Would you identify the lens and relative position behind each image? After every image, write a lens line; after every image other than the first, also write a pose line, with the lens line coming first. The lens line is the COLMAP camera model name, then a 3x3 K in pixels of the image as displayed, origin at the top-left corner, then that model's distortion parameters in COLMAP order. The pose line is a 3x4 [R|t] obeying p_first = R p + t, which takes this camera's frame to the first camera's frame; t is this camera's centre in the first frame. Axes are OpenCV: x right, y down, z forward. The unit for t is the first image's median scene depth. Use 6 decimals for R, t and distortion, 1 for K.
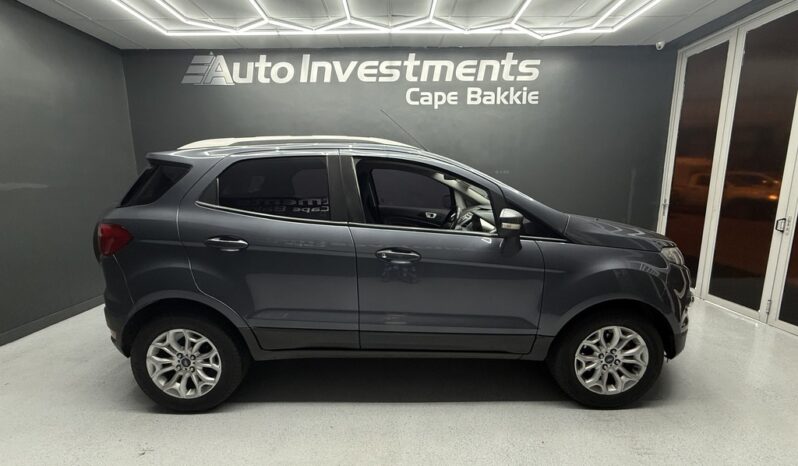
lens RADIAL K [[319.1, 0, 399.0], [0, 319.1, 233.0], [0, 0, 1]] dist [-0.001128, 0.000051]
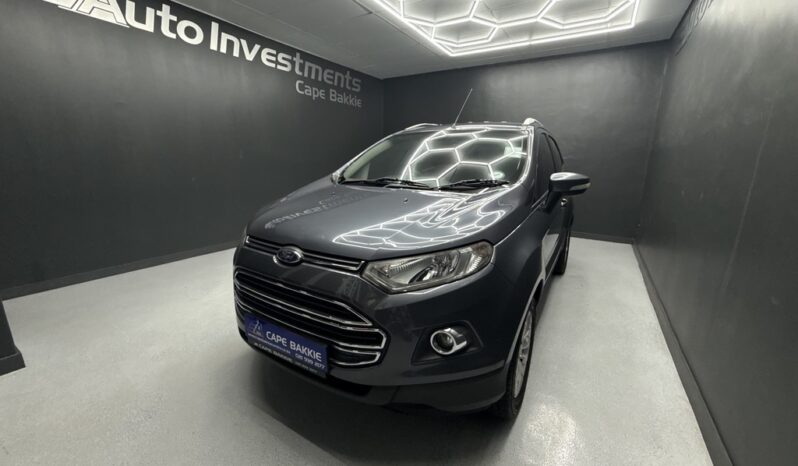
lens RADIAL K [[319.1, 0, 399.0], [0, 319.1, 233.0], [0, 0, 1]] dist [-0.001128, 0.000051]
pose [[0.530983, -0.171878, 0.829768, -0.920512], [0.107057, 0.984974, 0.135520, 0.020589], [-0.840593, 0.016873, 0.541405, -0.022190]]
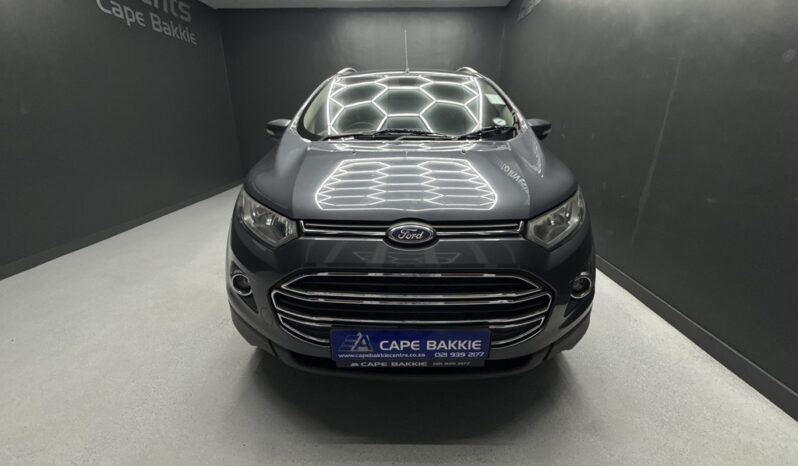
lens RADIAL K [[319.1, 0, 399.0], [0, 319.1, 233.0], [0, 0, 1]] dist [-0.001128, 0.000051]
pose [[0.025185, -0.325201, 0.945309, -0.941537], [0.152327, 0.935816, 0.317877, -0.003991], [-0.988009, 0.135990, 0.073106, 0.248787]]
